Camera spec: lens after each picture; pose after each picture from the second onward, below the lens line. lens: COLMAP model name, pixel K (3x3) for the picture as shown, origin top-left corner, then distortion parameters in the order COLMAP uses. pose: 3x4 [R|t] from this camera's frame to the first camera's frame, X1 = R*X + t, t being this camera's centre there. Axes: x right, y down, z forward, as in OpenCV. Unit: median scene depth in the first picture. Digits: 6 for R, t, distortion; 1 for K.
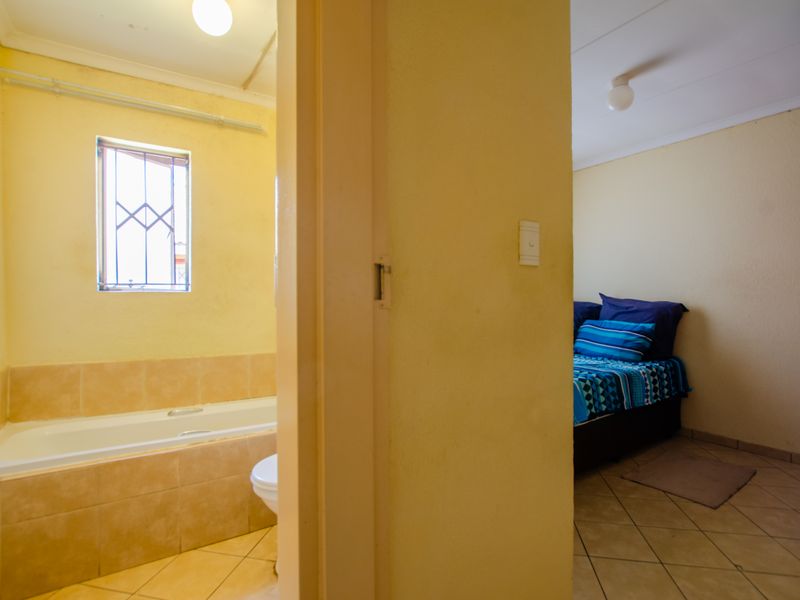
lens RADIAL K [[403.3, 0, 396.6], [0, 403.3, 299.8], [0, 0, 1]] dist [-0.015377, -0.000026]
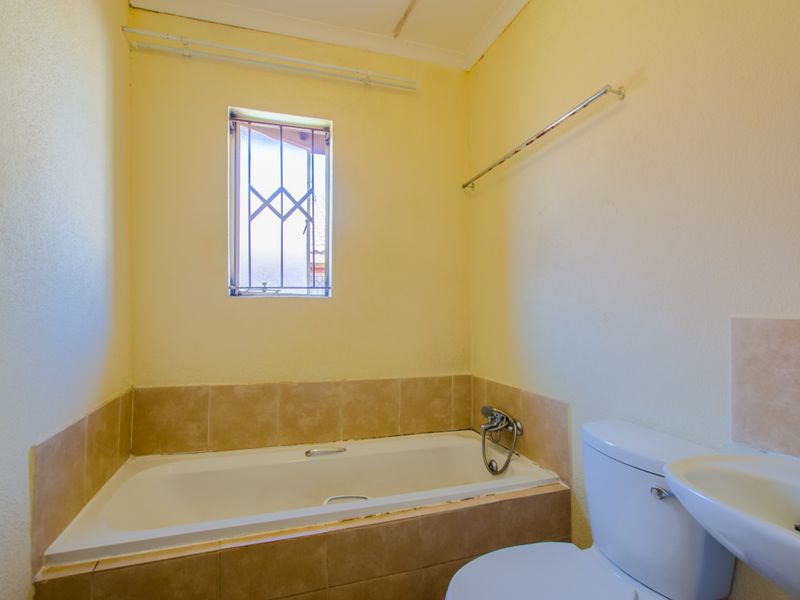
lens RADIAL K [[403.3, 0, 396.5], [0, 403.3, 301.8], [0, 0, 1]] dist [-0.015377, -0.000026]
pose [[0.964648, -0.001092, -0.263538, -0.205981], [-0.003122, 0.999874, -0.015568, 0.001298], [0.263522, 0.015840, 0.964523, 0.306614]]
